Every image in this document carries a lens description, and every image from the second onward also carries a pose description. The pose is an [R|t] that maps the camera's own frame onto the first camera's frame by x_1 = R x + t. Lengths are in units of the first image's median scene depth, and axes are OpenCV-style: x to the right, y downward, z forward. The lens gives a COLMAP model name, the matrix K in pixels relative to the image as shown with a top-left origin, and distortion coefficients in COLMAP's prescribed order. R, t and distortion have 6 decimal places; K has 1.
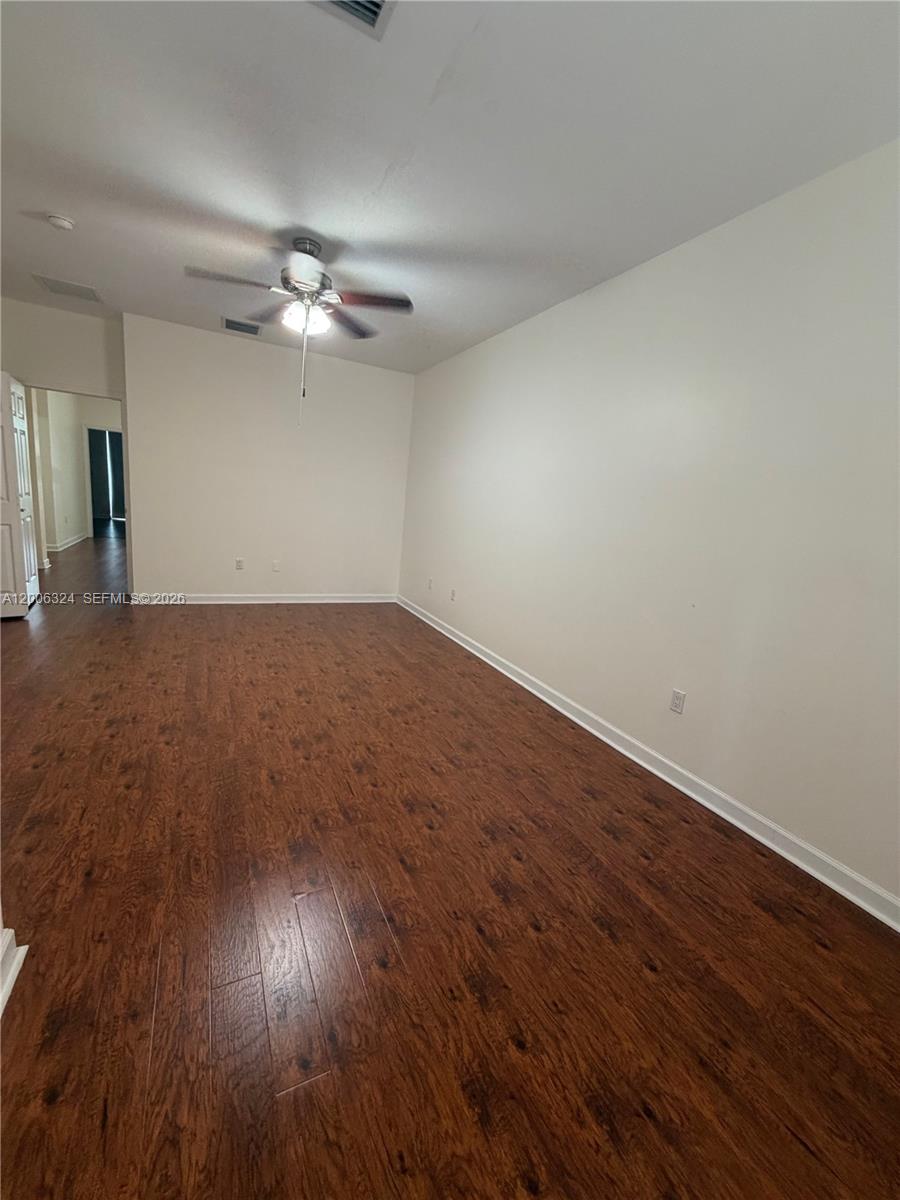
lens RADIAL K [[476.7, 0, 455.6], [0, 476.7, 595.3], [0, 0, 1]] dist [-0.002800, -0.000174]
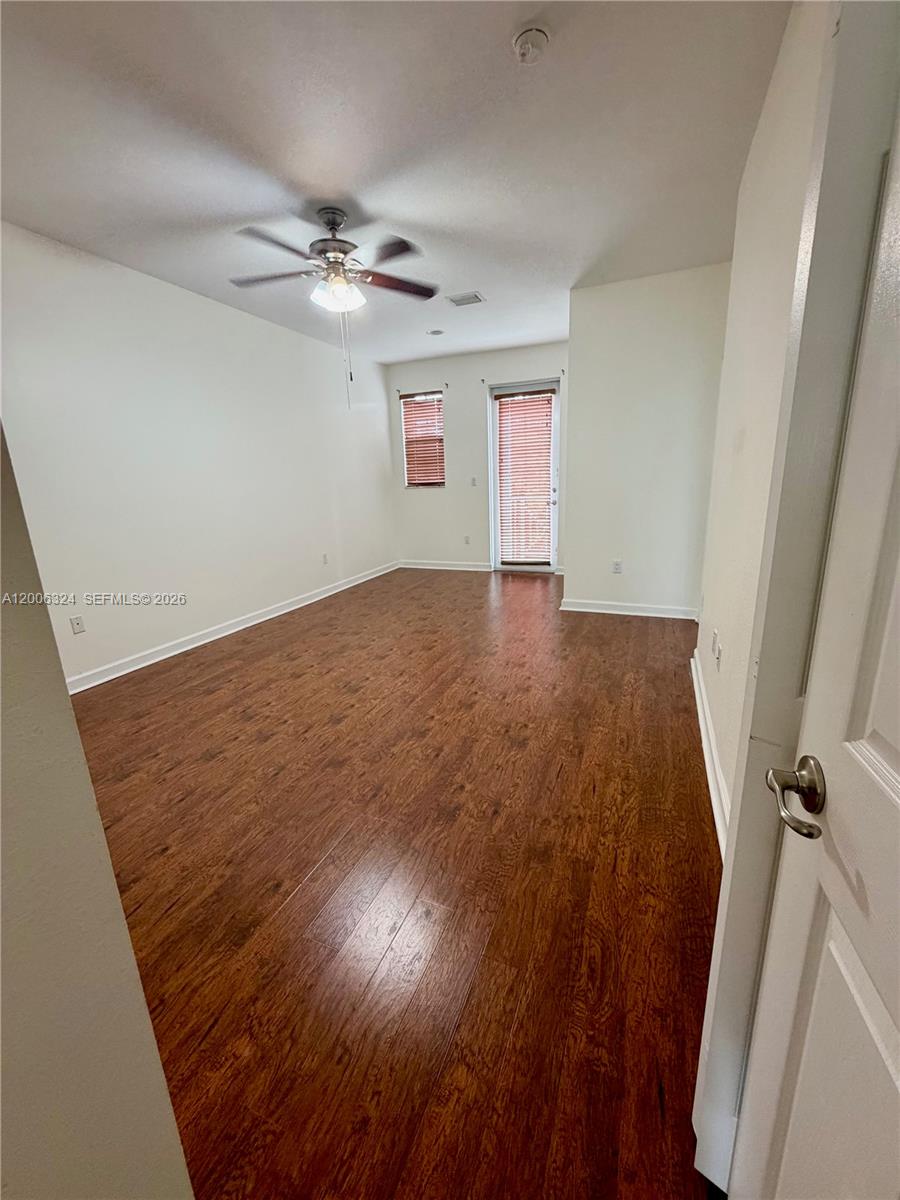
lens RADIAL K [[476.7, 0, 455.6], [0, 476.7, 595.3], [0, 0, 1]] dist [-0.002800, -0.000174]
pose [[-0.653587, -0.251482, 0.713849, -1.117266], [0.122371, 0.895660, 0.427573, -0.353320], [-0.746893, 0.366811, -0.554617, 1.346835]]
